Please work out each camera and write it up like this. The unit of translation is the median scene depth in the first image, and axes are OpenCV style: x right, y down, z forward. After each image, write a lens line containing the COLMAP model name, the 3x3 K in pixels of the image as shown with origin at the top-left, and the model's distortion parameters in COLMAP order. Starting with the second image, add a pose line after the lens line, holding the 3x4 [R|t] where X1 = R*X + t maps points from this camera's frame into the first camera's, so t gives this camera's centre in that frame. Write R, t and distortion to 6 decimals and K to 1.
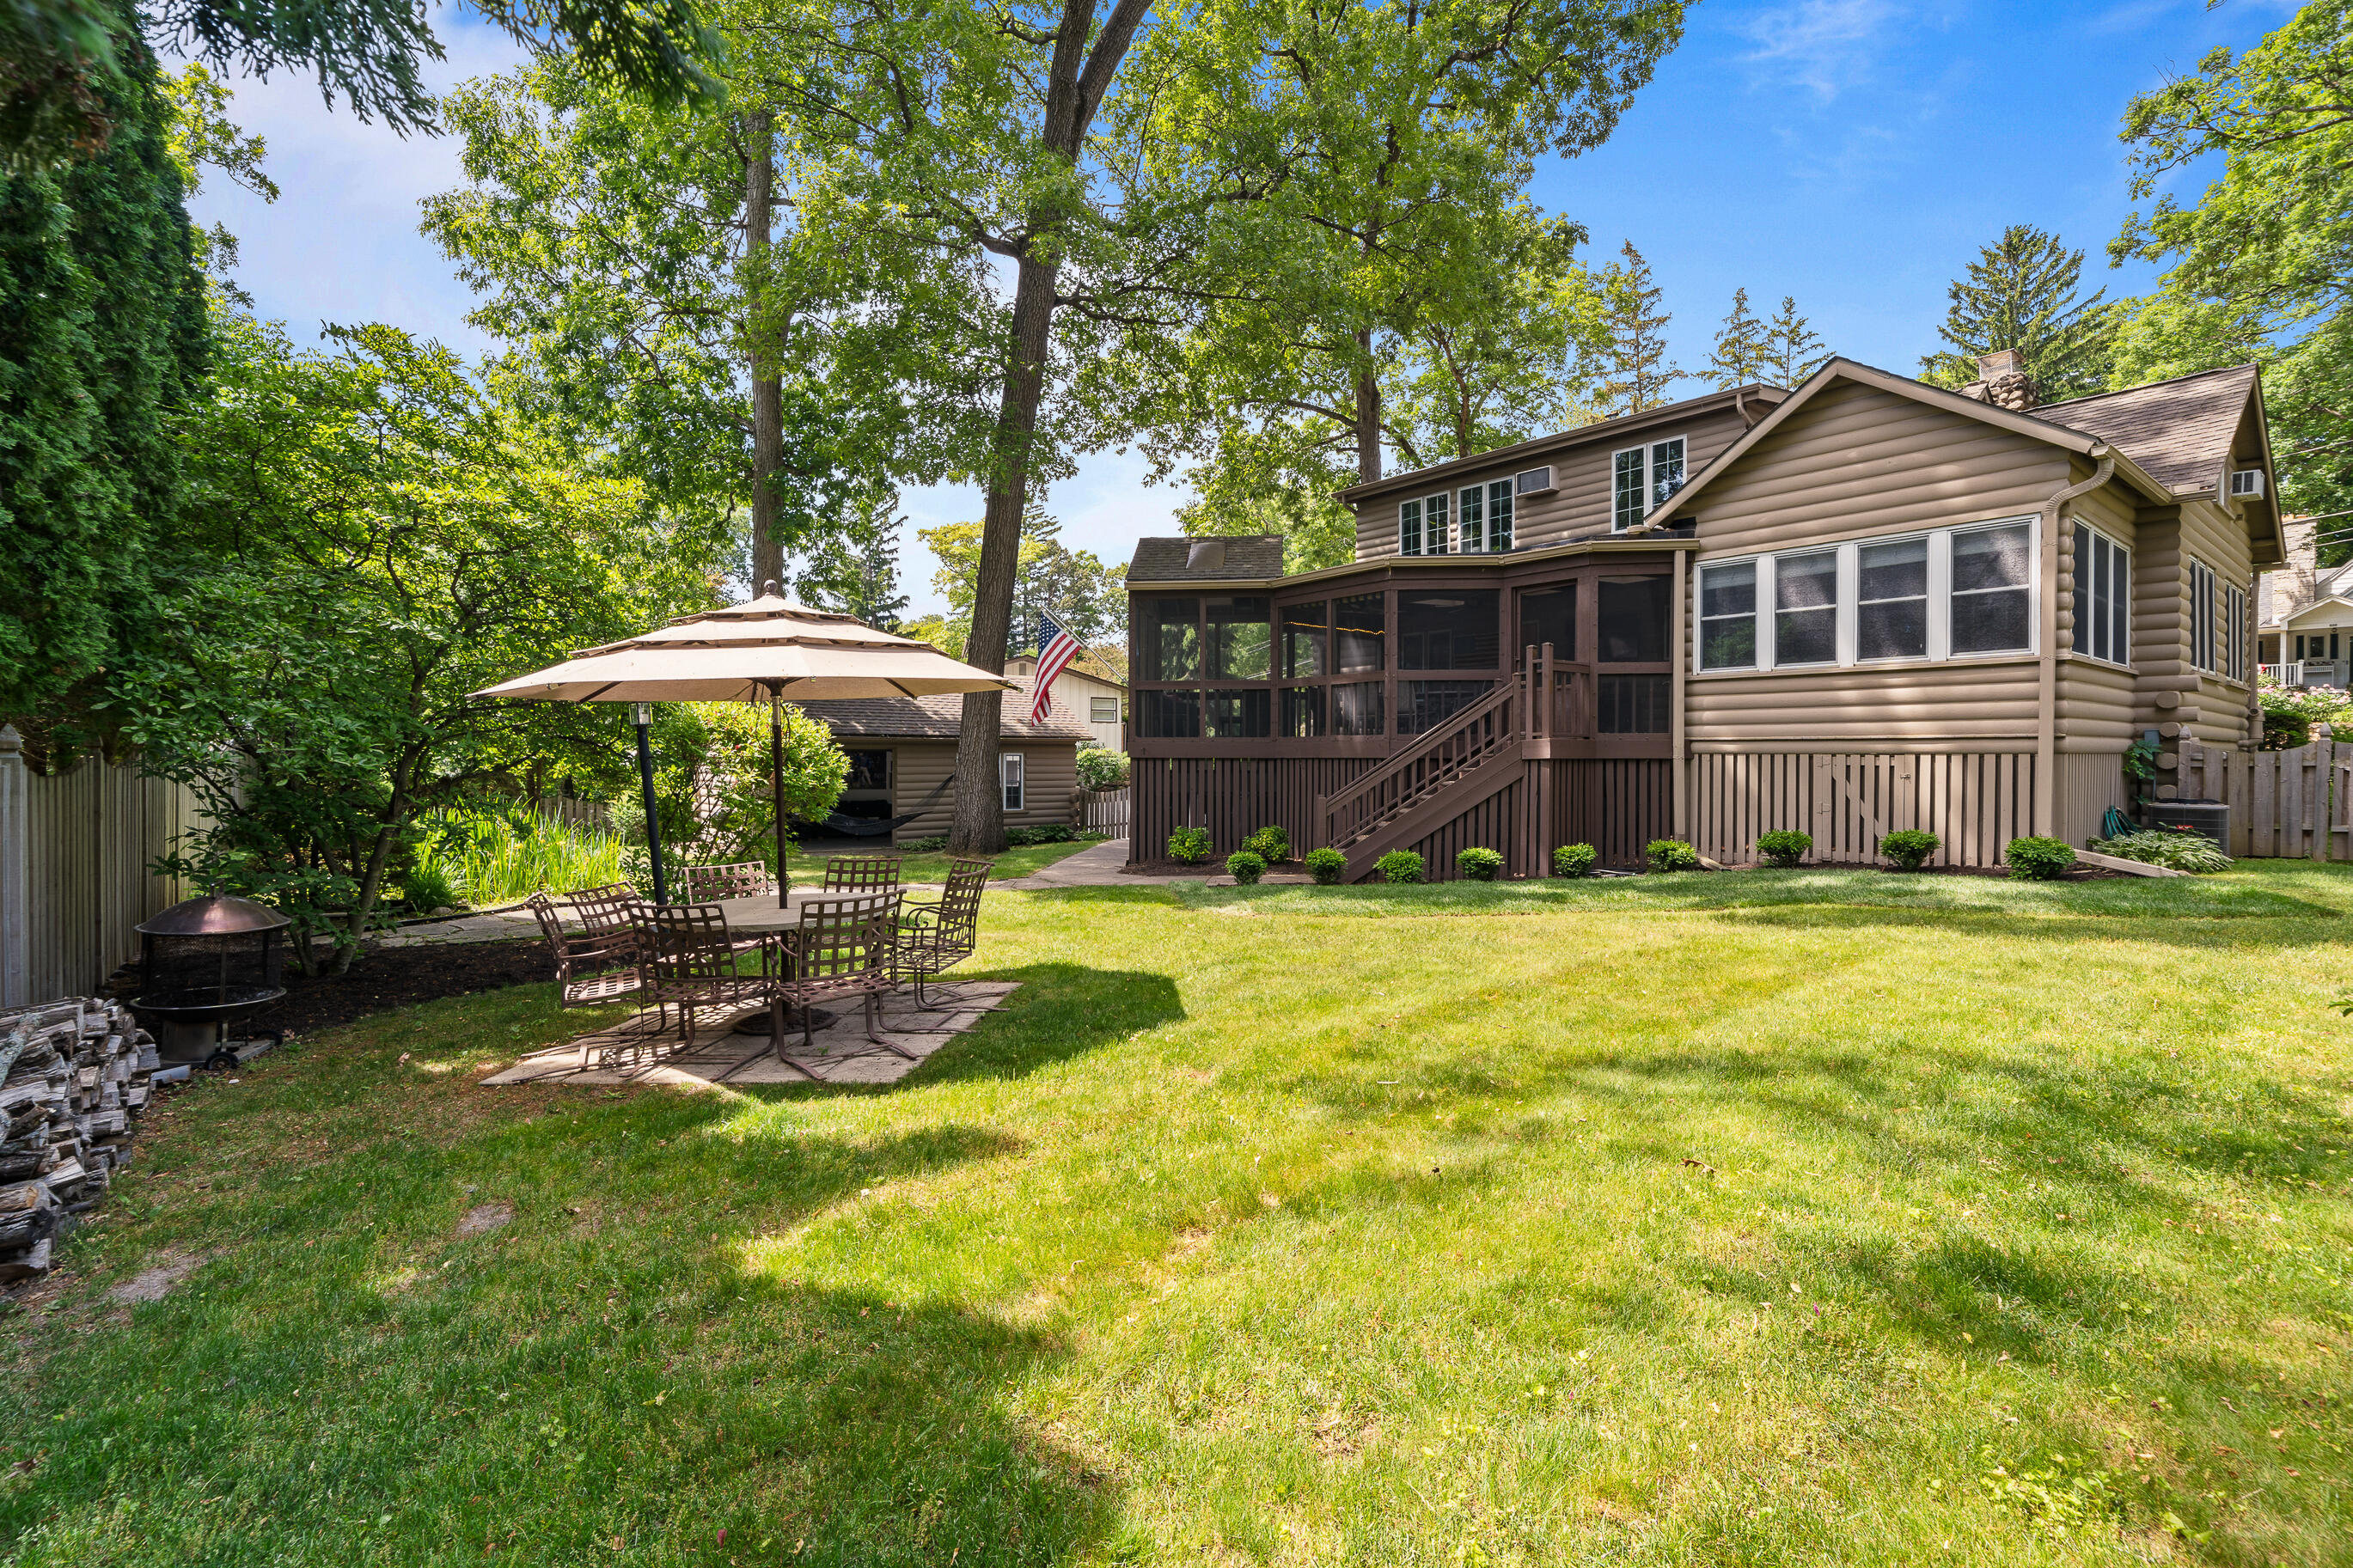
lens RADIAL K [[1049.6, 0, 1176.5], [0, 1049.6, 784.0], [0, 0, 1]] dist [0.024690, -0.029915]
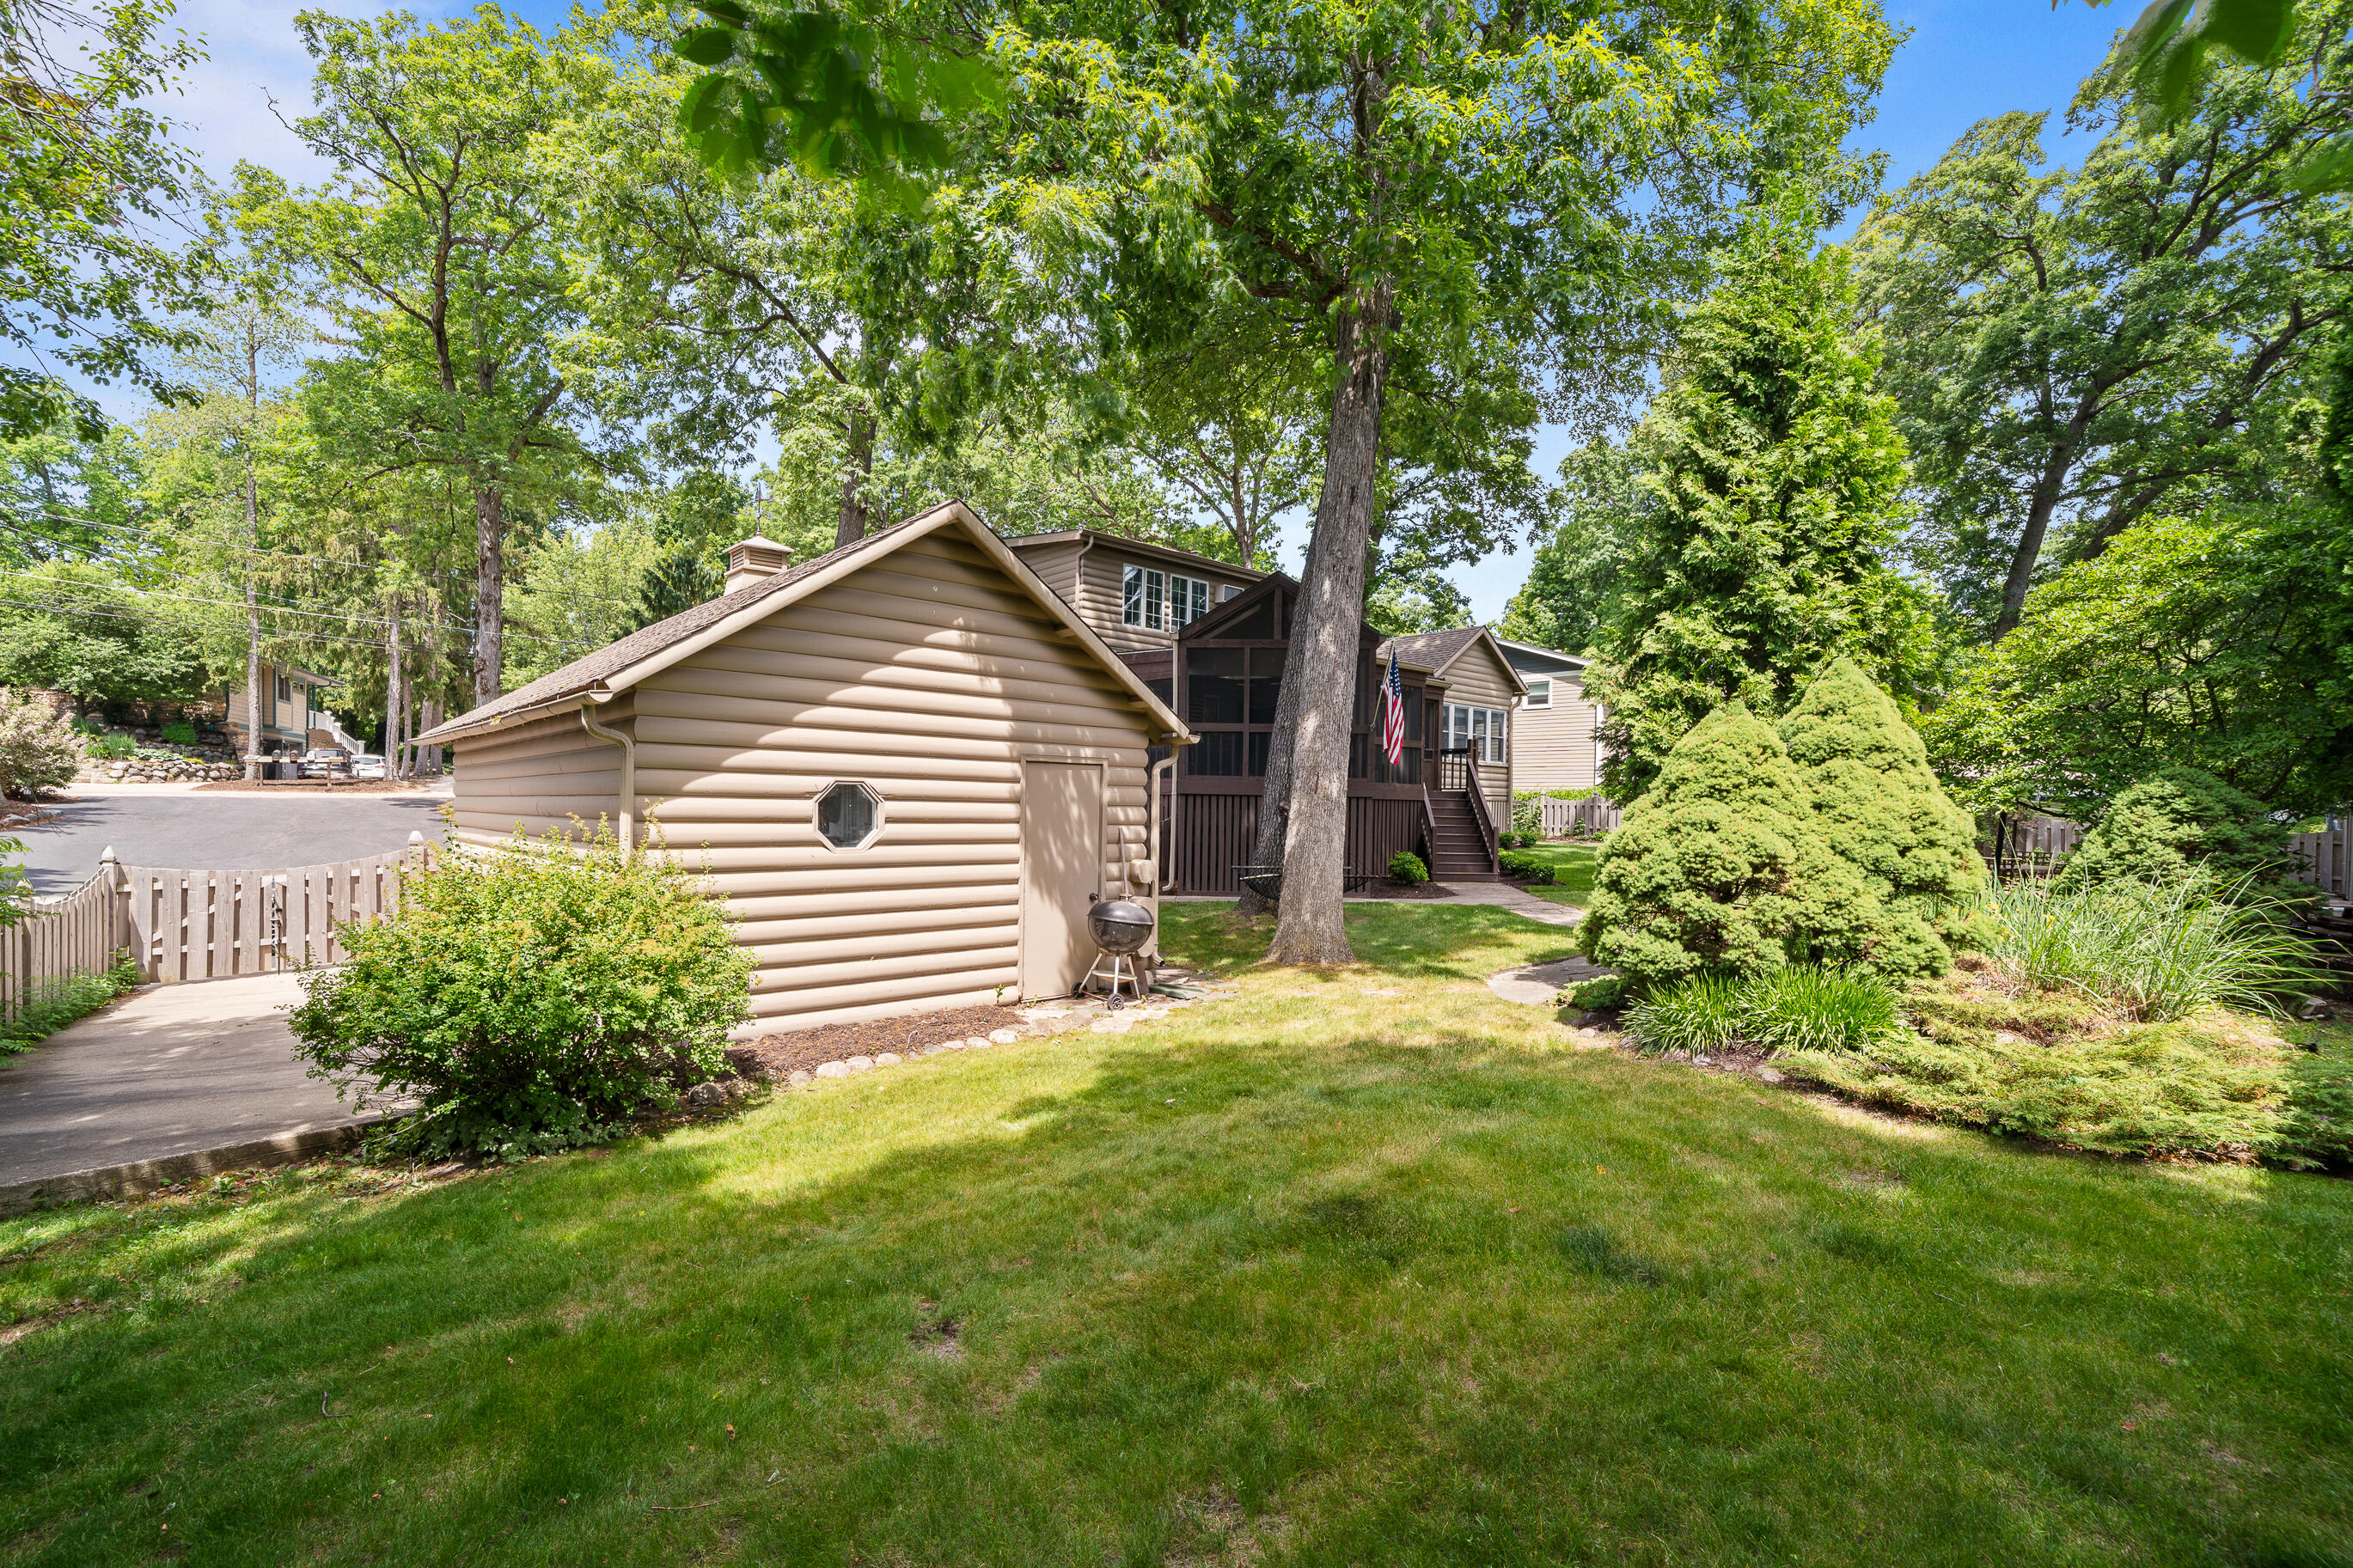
lens RADIAL K [[1049.6, 0, 1176.5], [0, 1049.6, 784.0], [0, 0, 1]] dist [0.024690, -0.029915]
pose [[-0.054071, 0.013862, 0.998441, -1.475781], [0.012476, 0.999835, -0.013205, -0.040803], [-0.998459, 0.011743, -0.054235, 1.692161]]
